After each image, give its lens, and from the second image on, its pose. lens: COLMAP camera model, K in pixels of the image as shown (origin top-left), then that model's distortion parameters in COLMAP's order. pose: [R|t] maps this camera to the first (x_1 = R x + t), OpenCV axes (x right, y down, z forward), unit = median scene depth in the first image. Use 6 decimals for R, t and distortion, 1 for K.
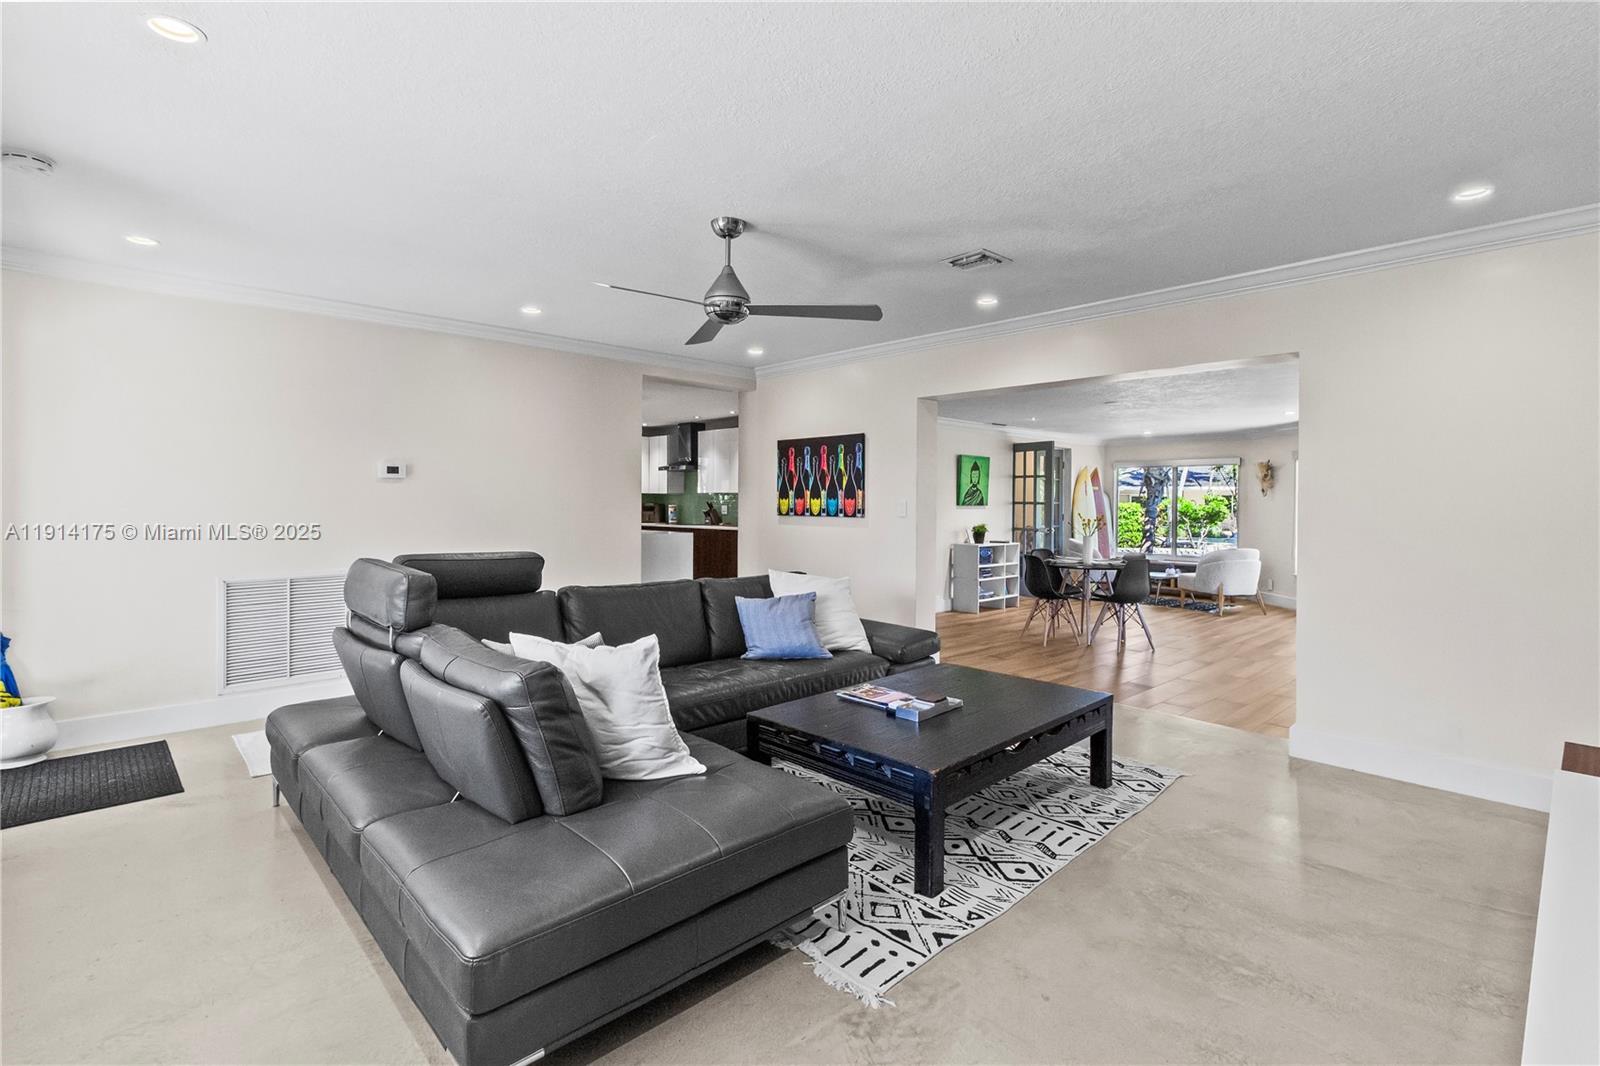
lens RADIAL K [[745.2, 0, 820.0], [0, 745.2, 492.9], [0, 0, 1]] dist [0.002473, 0.000271]
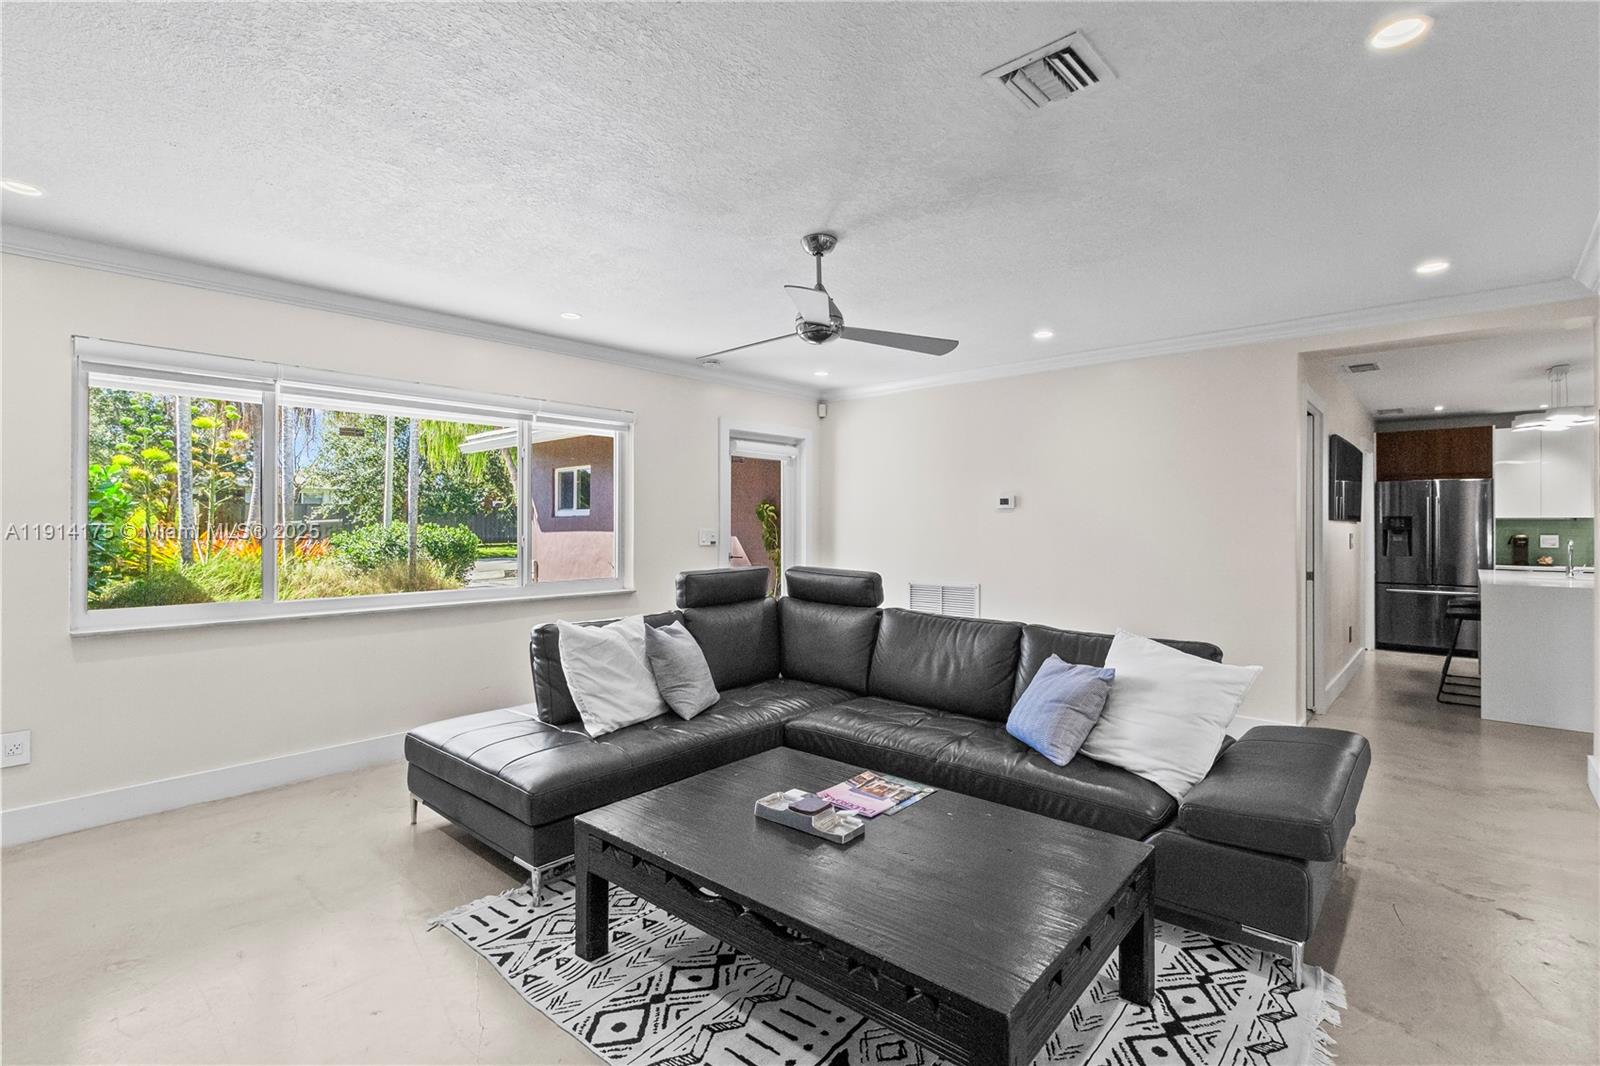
lens RADIAL K [[745.7, 0, 813.5], [0, 745.7, 518.4], [0, 0, 1]] dist [0.002040, 0.000304]
pose [[0.079057, -0.010488, -0.996815, 0.974866], [0.003854, 0.999940, -0.010215, 0.010490], [0.996863, -0.003034, 0.079093, 1.078578]]
